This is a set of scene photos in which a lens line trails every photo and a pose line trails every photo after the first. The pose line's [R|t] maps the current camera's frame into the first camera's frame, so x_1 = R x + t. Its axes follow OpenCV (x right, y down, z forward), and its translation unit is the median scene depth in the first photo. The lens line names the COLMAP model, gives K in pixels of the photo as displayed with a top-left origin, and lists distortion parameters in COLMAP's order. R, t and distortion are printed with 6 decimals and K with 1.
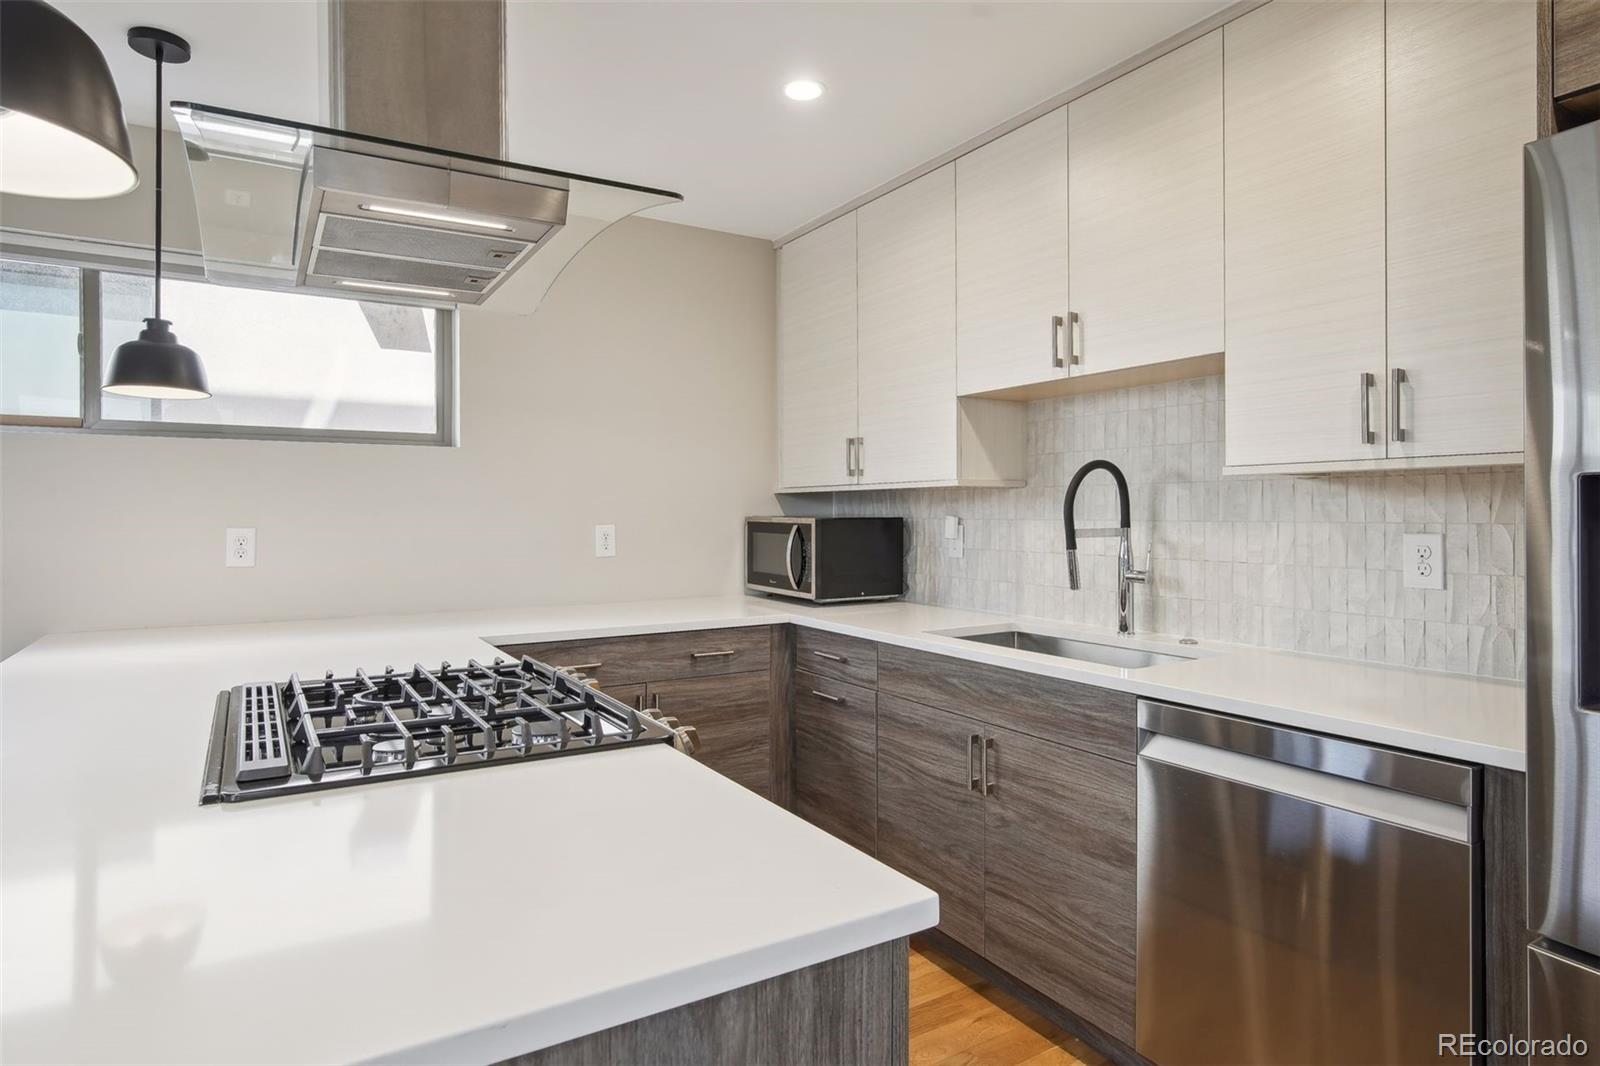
lens RADIAL K [[882.4, 0, 797.9], [0, 882.4, 511.3], [0, 0, 1]] dist [-0.005422, 0.002819]
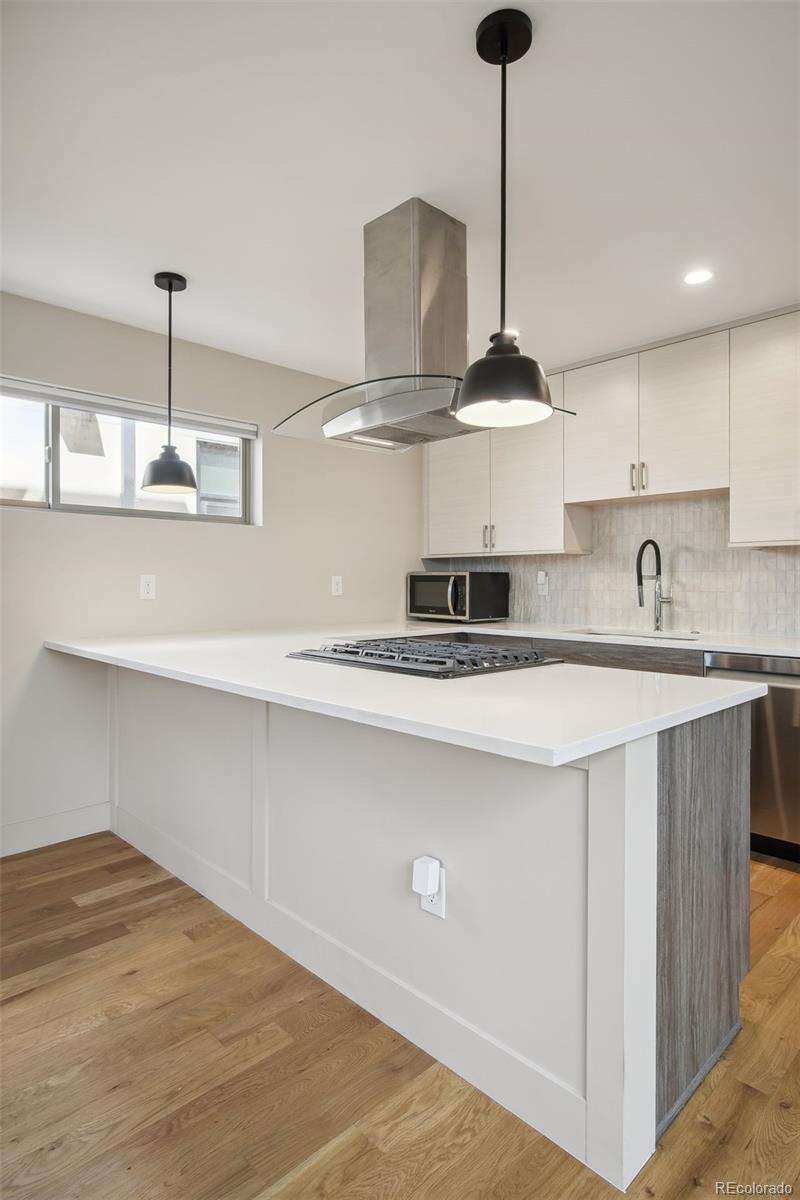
lens RADIAL K [[661.8, 0, 407.1], [0, 661.8, 584.2], [0, 0, 1]] dist [-0.005422, 0.002819]
pose [[0.974743, -0.000001, 0.223330, -0.447507], [-0.001260, 0.999984, 0.005504, 0.028833], [-0.223326, -0.005646, 0.974727, -0.256078]]
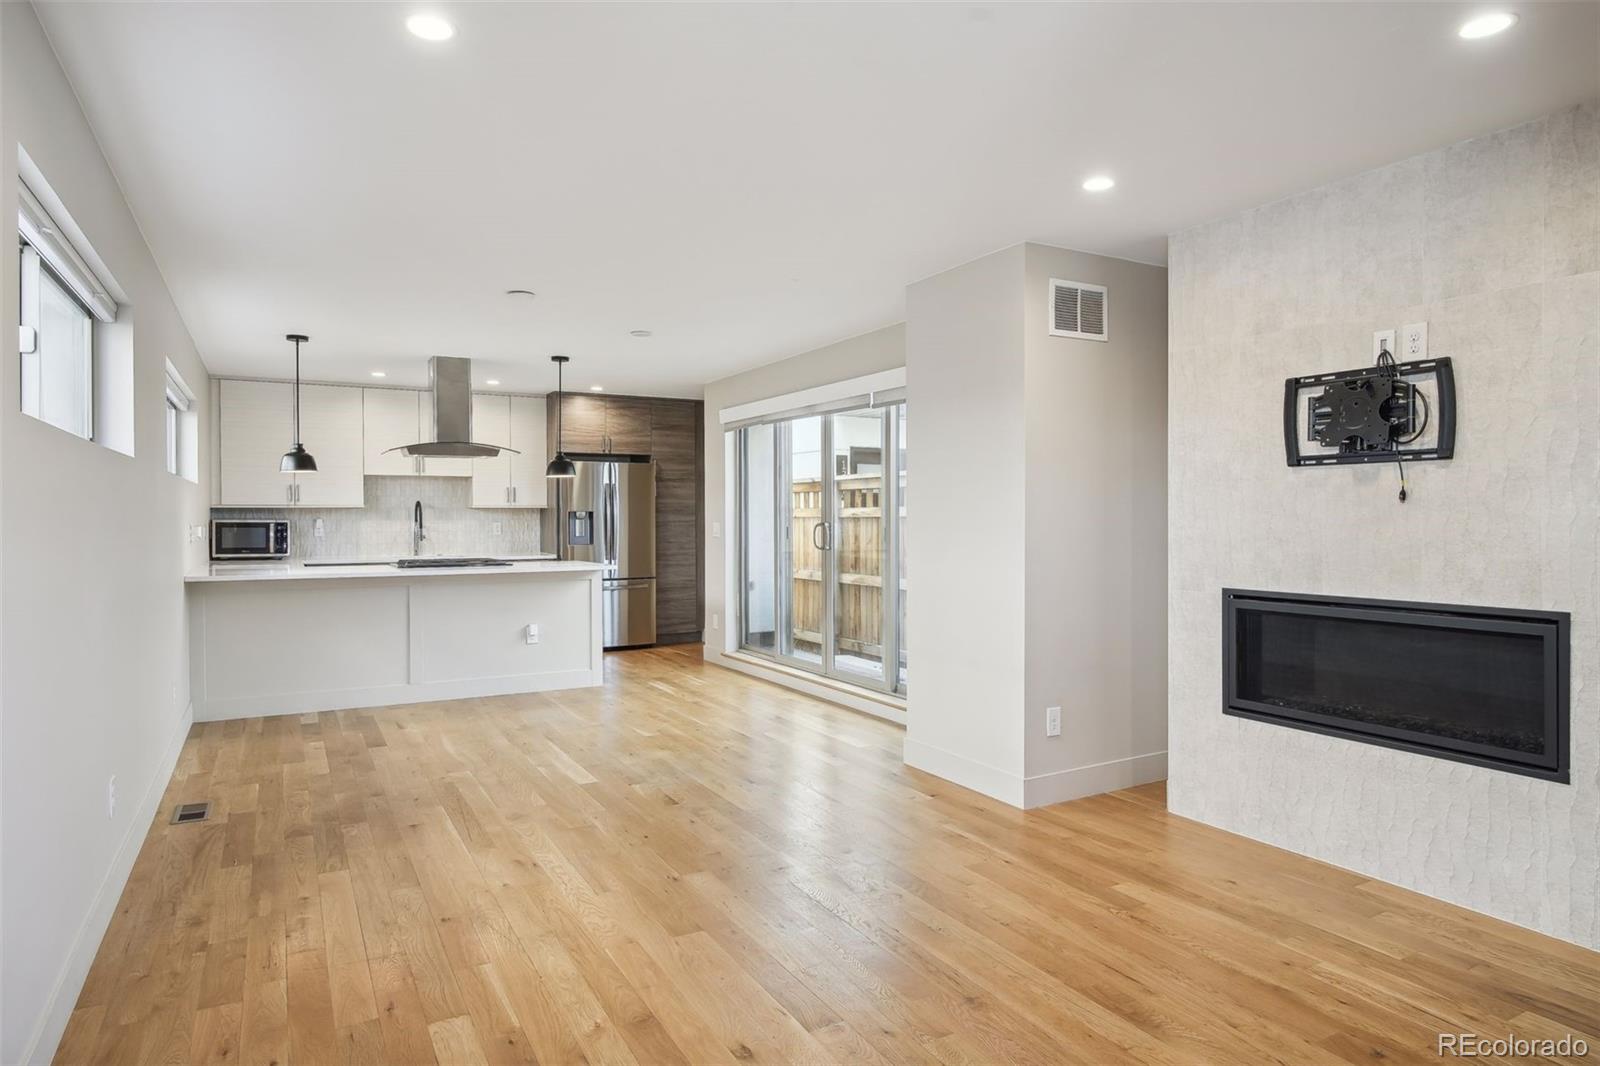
lens RADIAL K [[935.0, 0, 786.9], [0, 935.0, 526.4], [0, 0, 1]] dist [-0.003112, 0.002821]
pose [[0.054247, -0.009158, 0.998486, -2.696425], [0.002794, 0.999955, 0.009020, 0.007425], [-0.998524, 0.002300, 0.054270, -0.469359]]
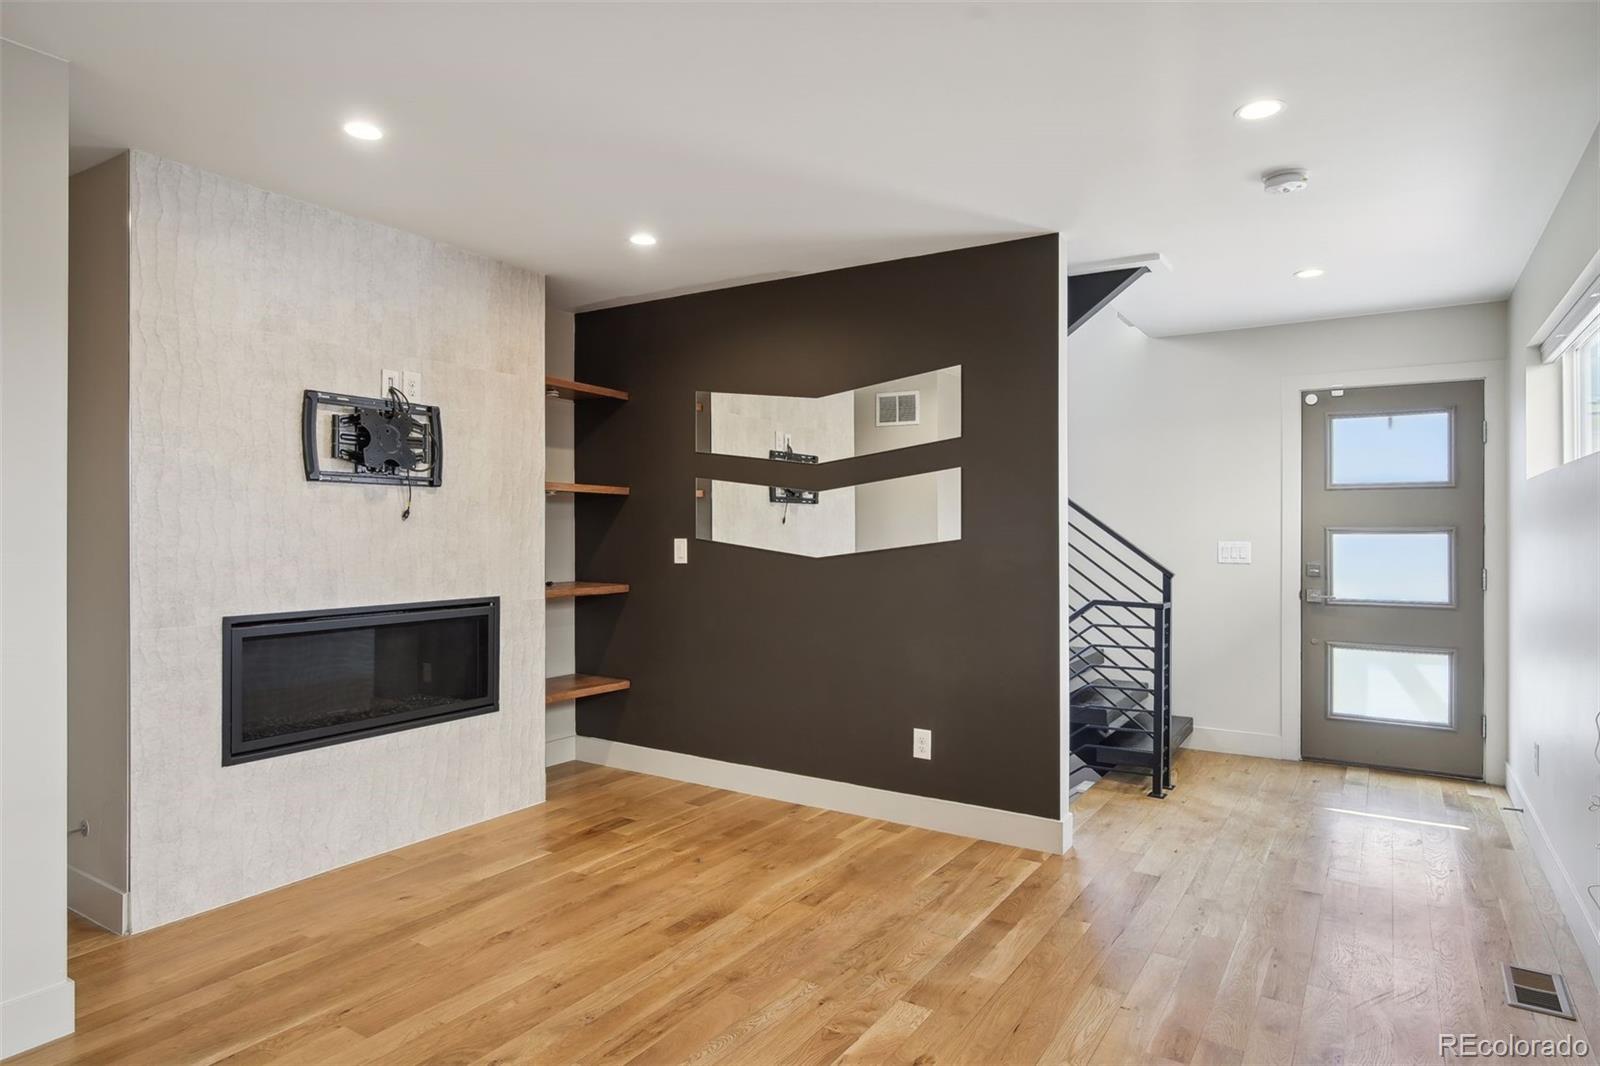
lens RADIAL K [[935.0, 0, 794.4], [0, 935.0, 528.7], [0, 0, 1]] dist [-0.003112, 0.002821]
pose [[-0.900720, -0.000527, -0.434400, -1.459159], [0.000312, 0.999998, -0.001860, 0.005750], [0.434400, -0.001811, -0.900718, 0.288717]]
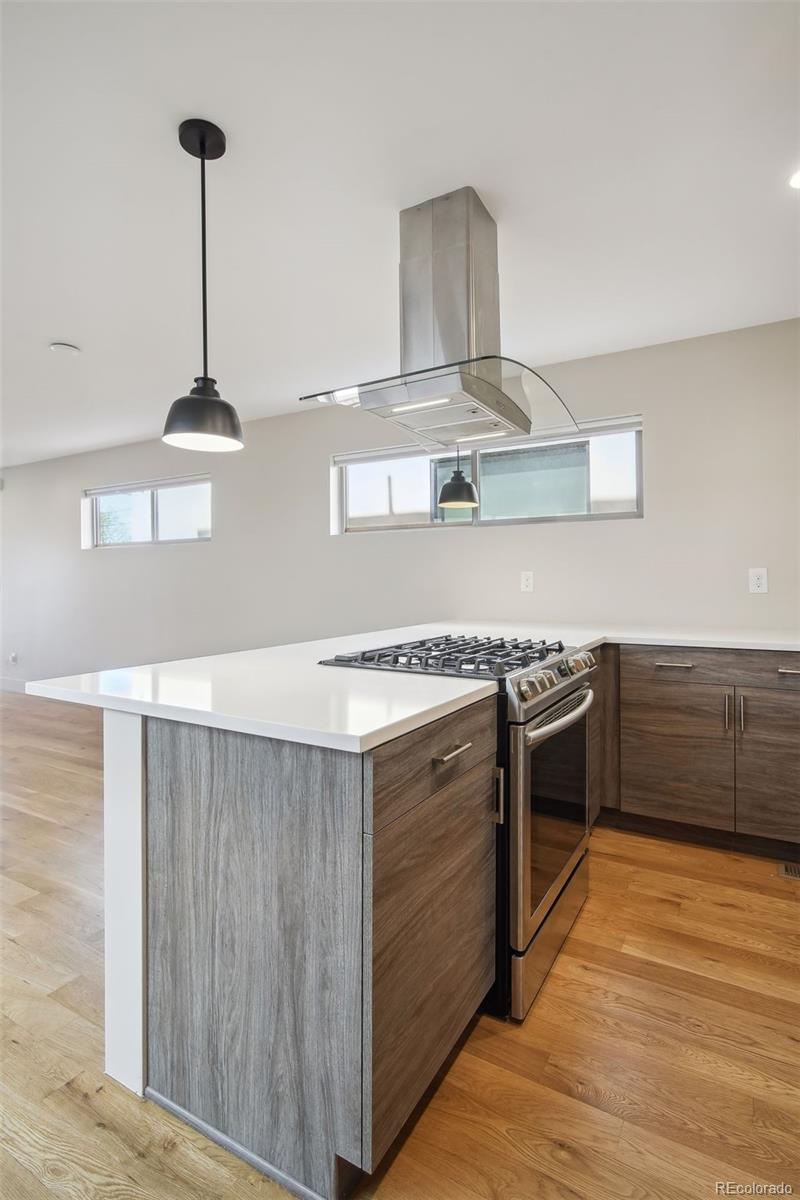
lens RADIAL K [[608.2, 0, 399.0], [0, 608.2, 577.0], [0, 0, 1]] dist [-0.012760, 0.005627]
pose [[0.468017, -0.005329, -0.883704, 0.395637], [0.006865, 0.999974, -0.002395, 0.032687], [0.883693, -0.004945, 0.468041, 0.145688]]
